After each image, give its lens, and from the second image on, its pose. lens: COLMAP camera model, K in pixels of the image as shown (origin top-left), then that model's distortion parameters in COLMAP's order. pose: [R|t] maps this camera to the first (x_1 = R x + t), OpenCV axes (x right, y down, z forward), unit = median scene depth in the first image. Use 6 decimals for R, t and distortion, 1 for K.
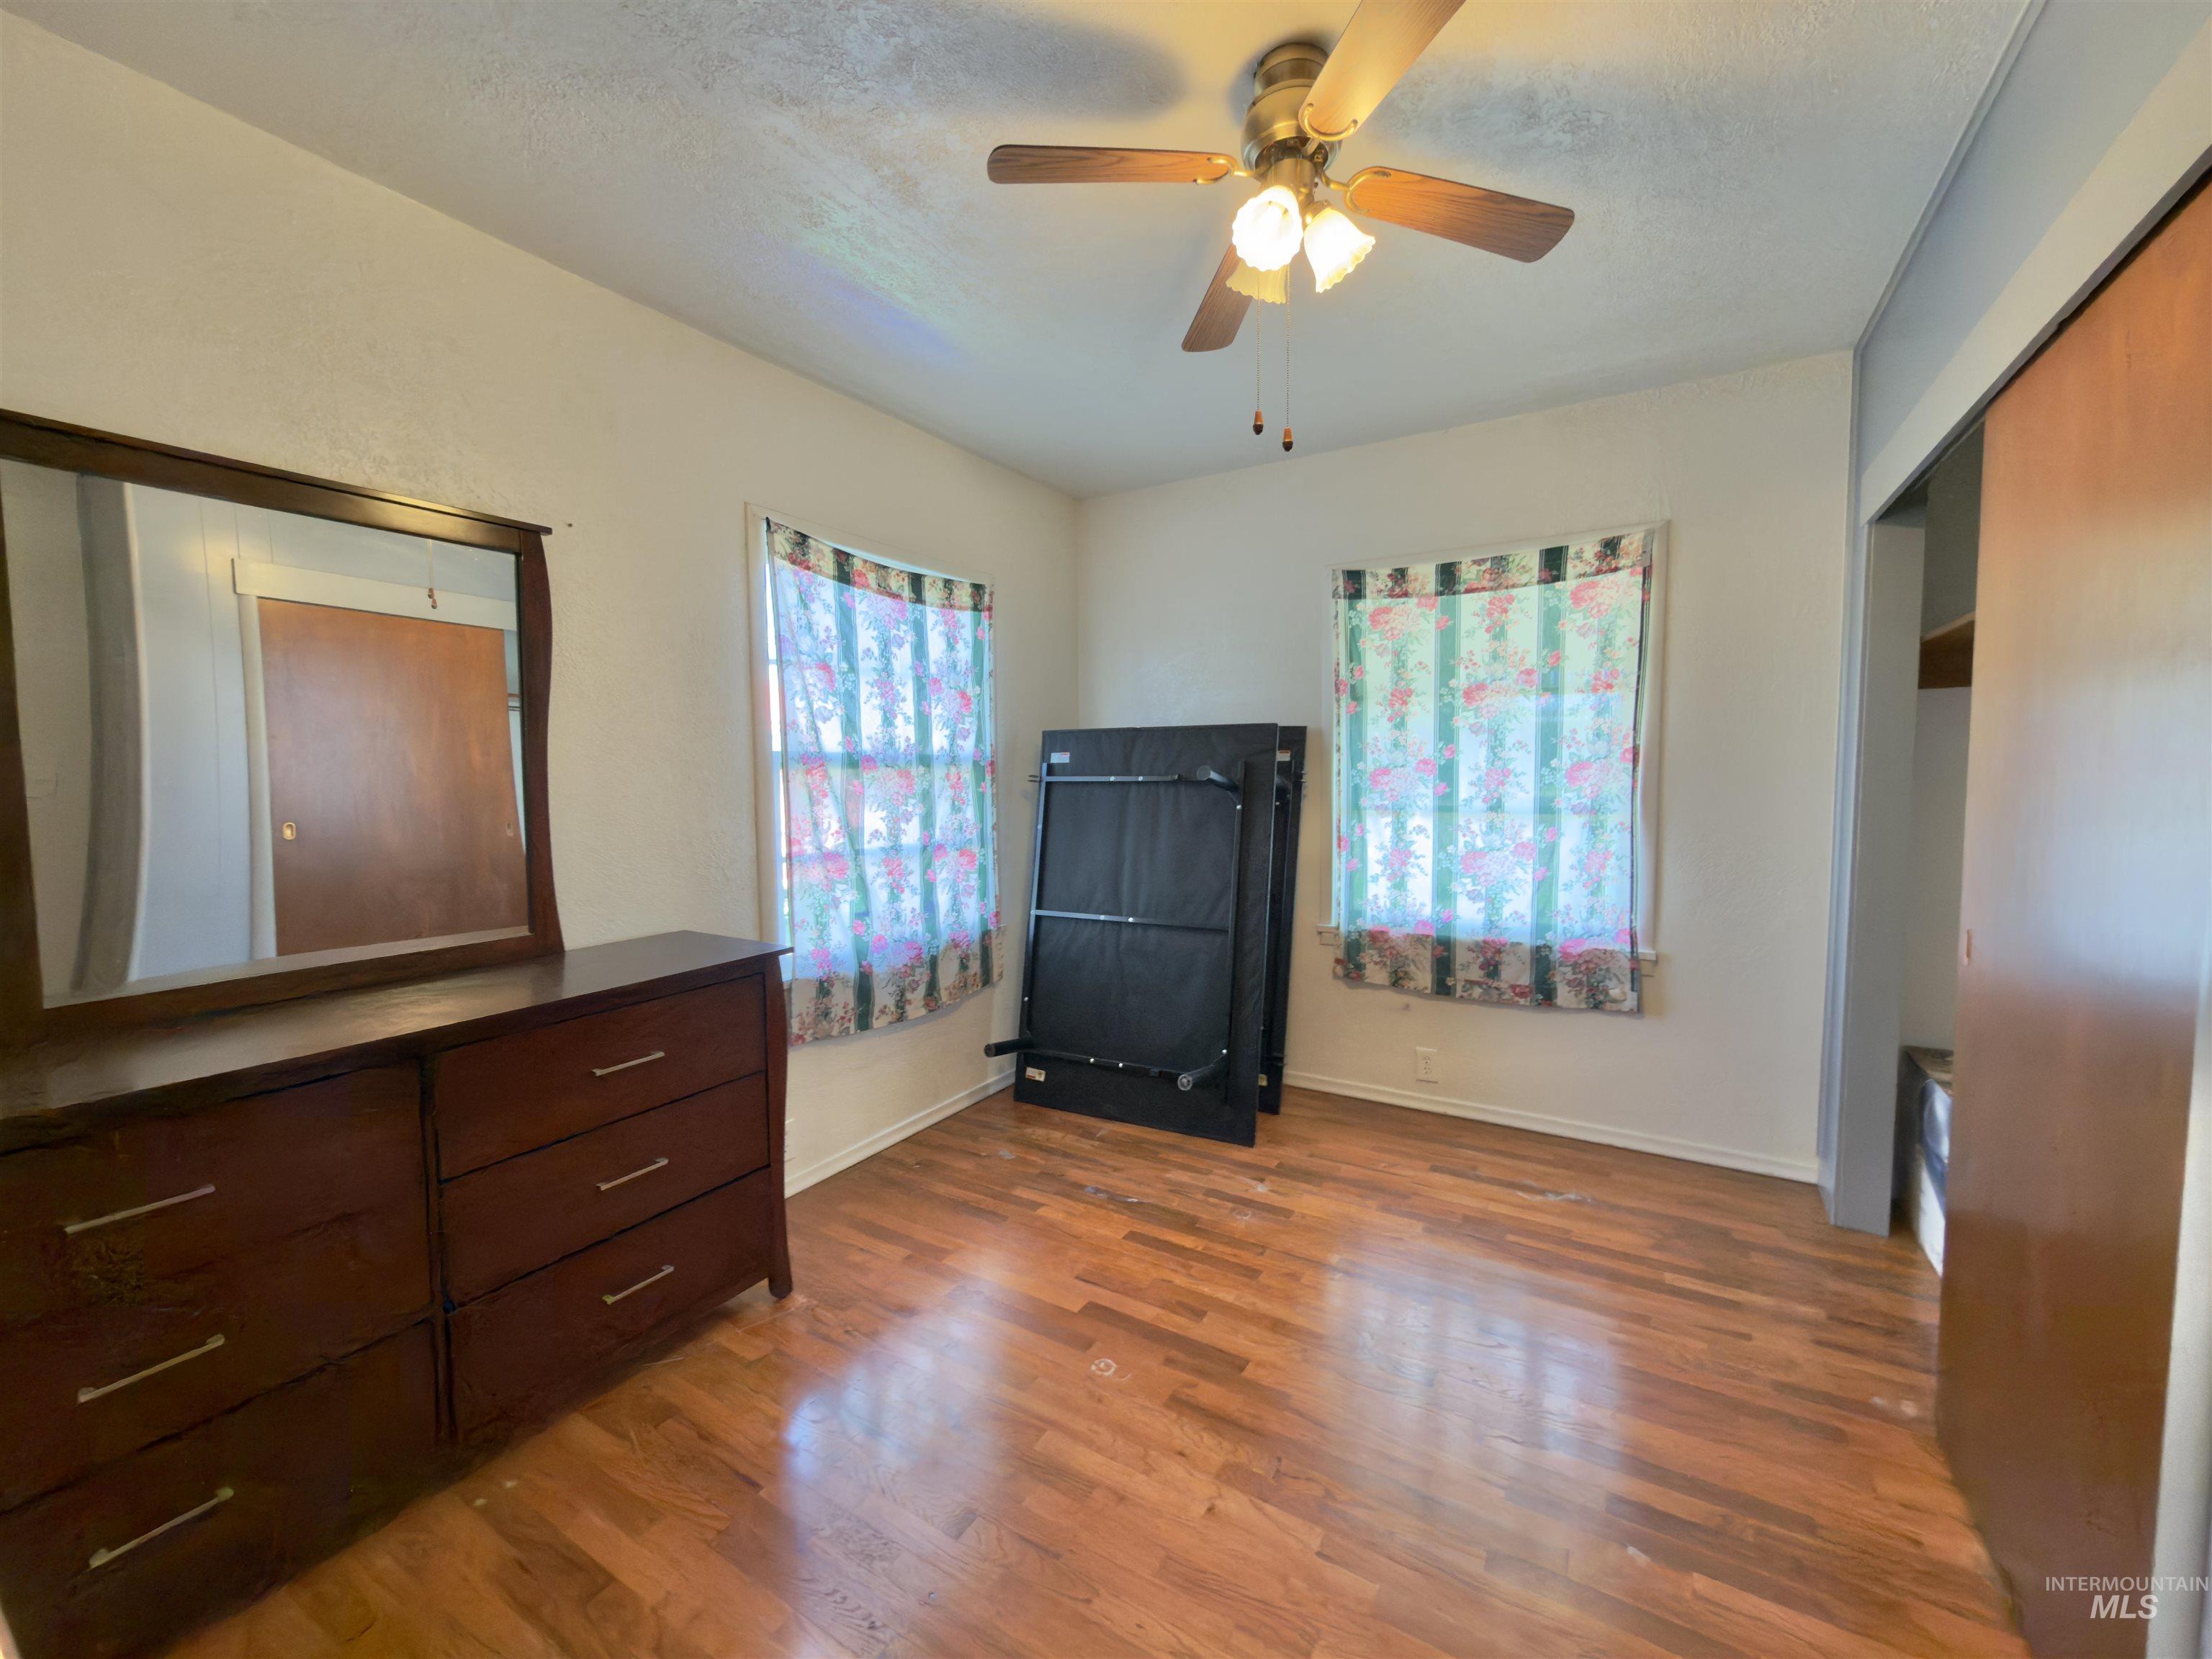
lens RADIAL K [[883.1, 0, 1104.6], [0, 883.1, 825.6], [0, 0, 1]] dist [0.004659, -0.000612]
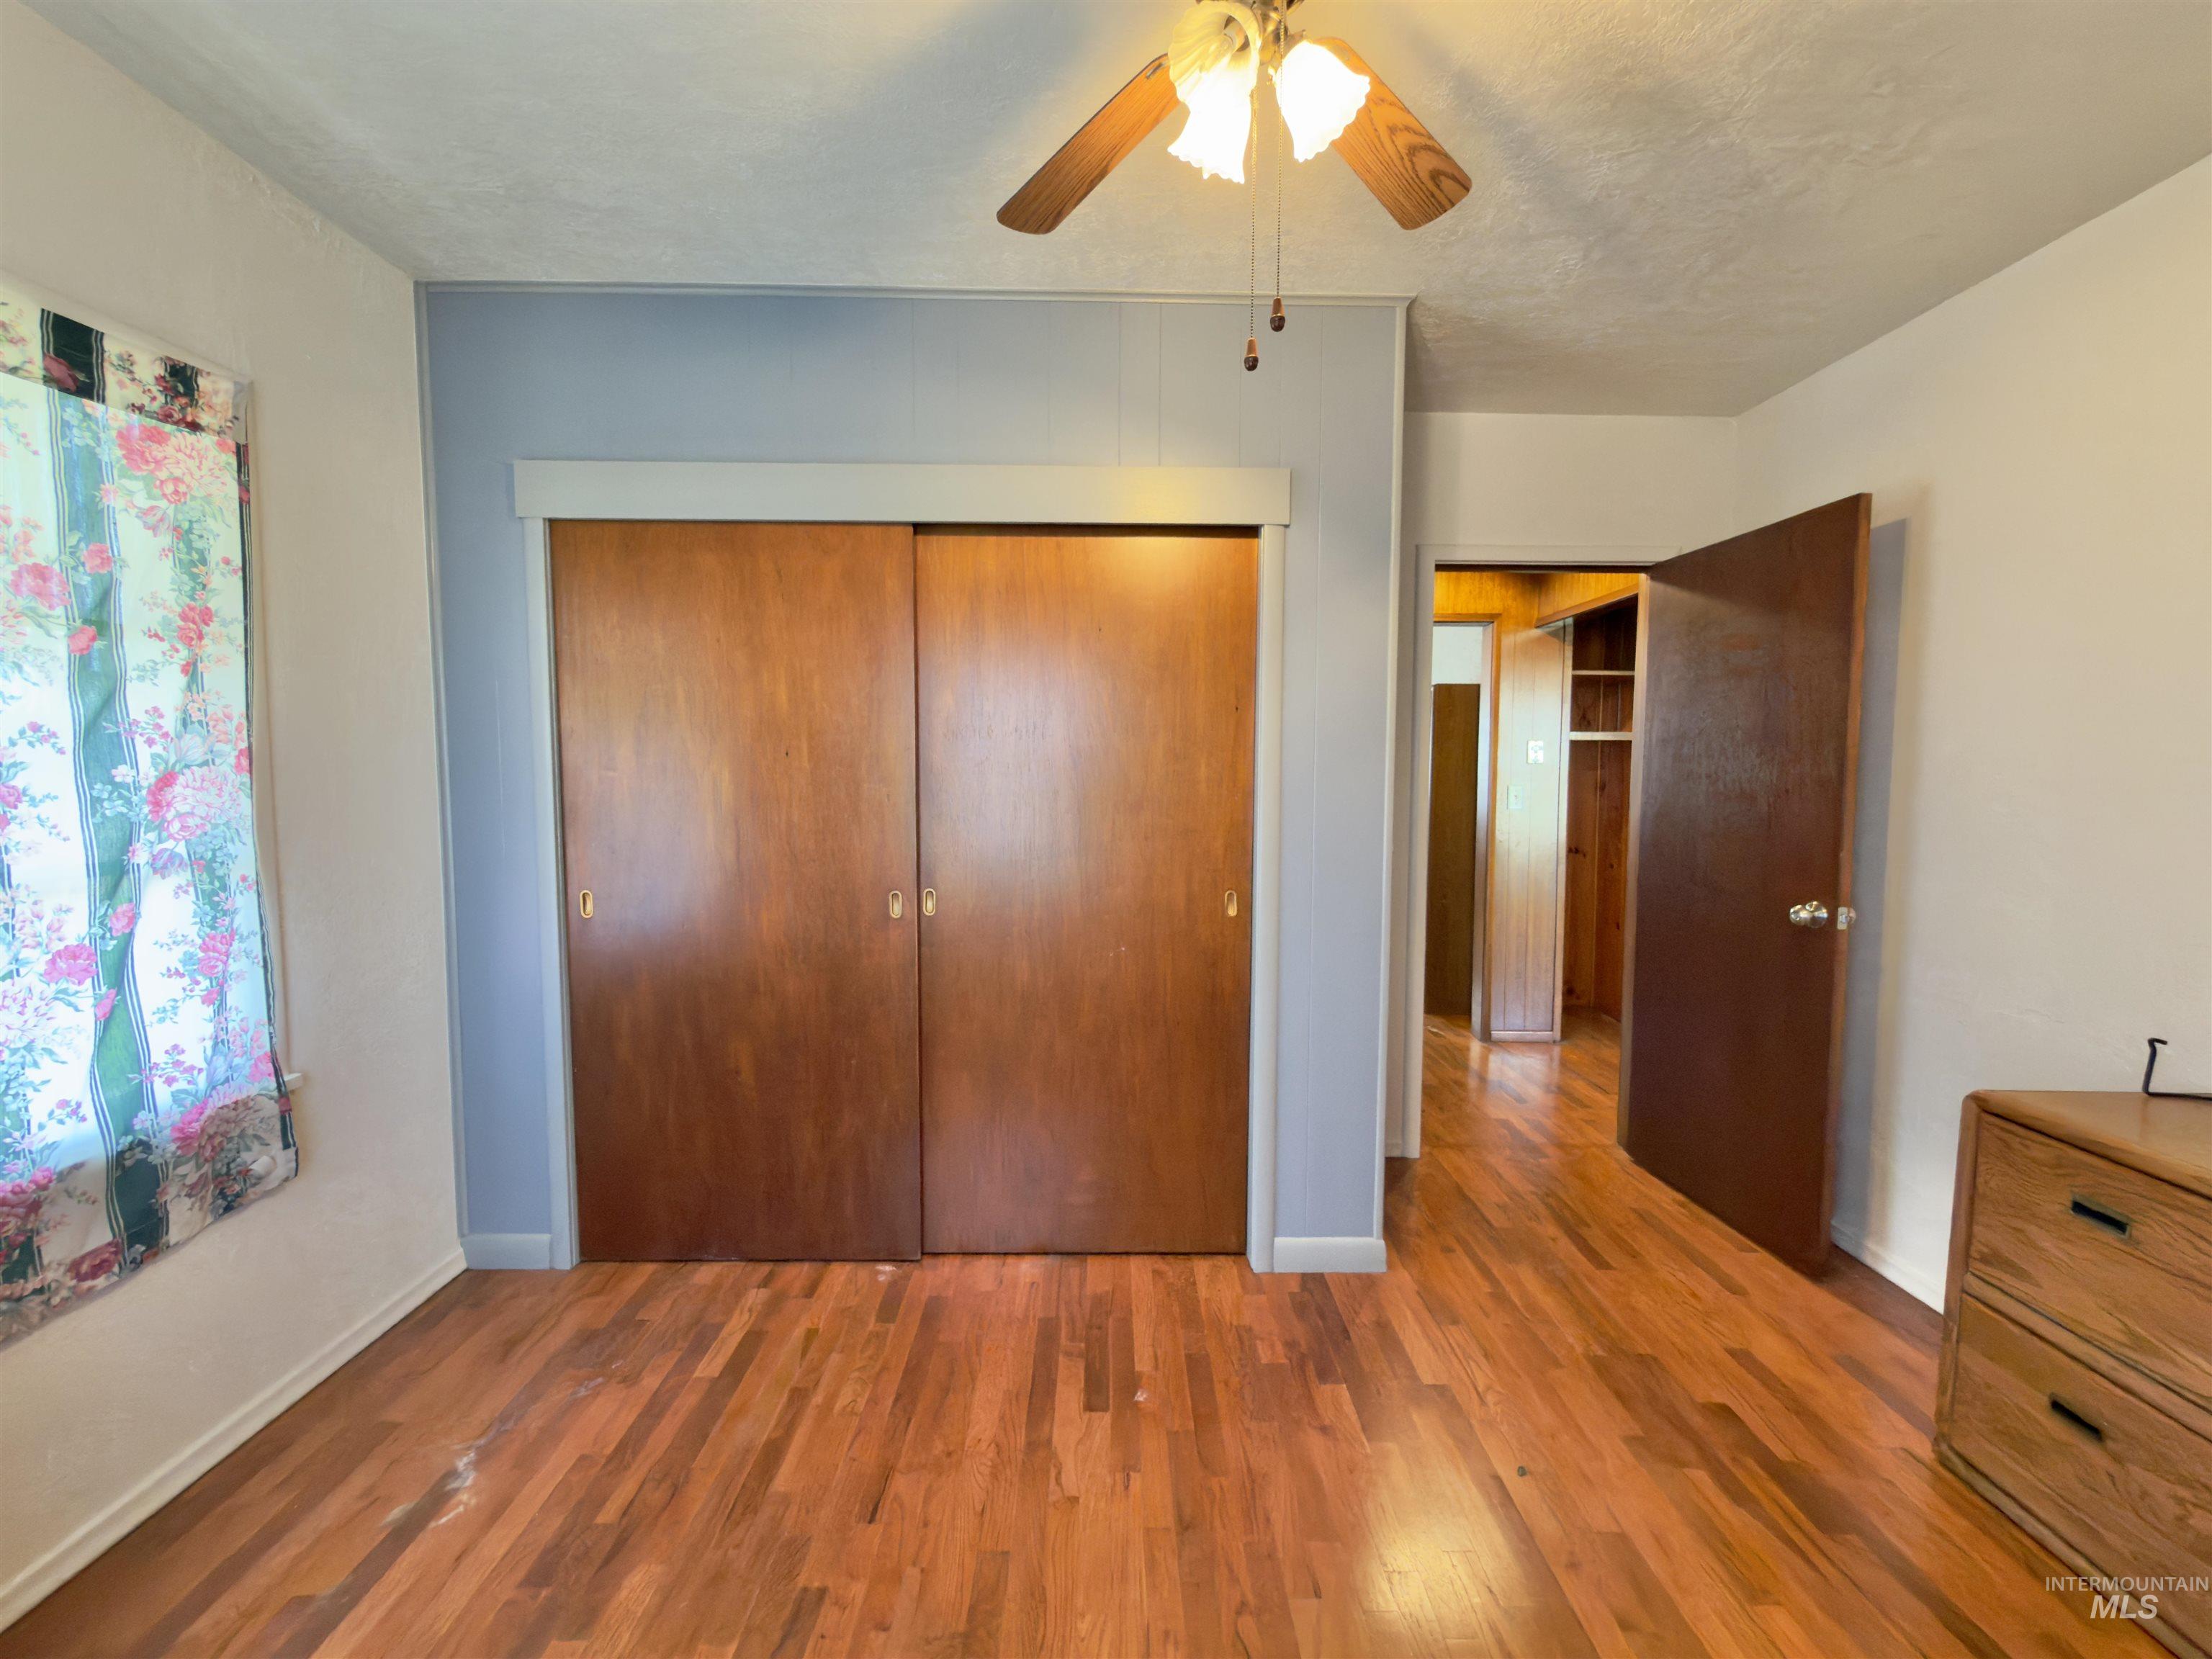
lens RADIAL K [[883.1, 0, 1104.6], [0, 883.1, 825.6], [0, 0, 1]] dist [0.004659, -0.000612]
pose [[-0.534827, -0.053477, 0.843268, -0.207075], [0.045336, 0.994741, 0.091837, -0.064291], [-0.843745, 0.087347, -0.529590, 0.819580]]
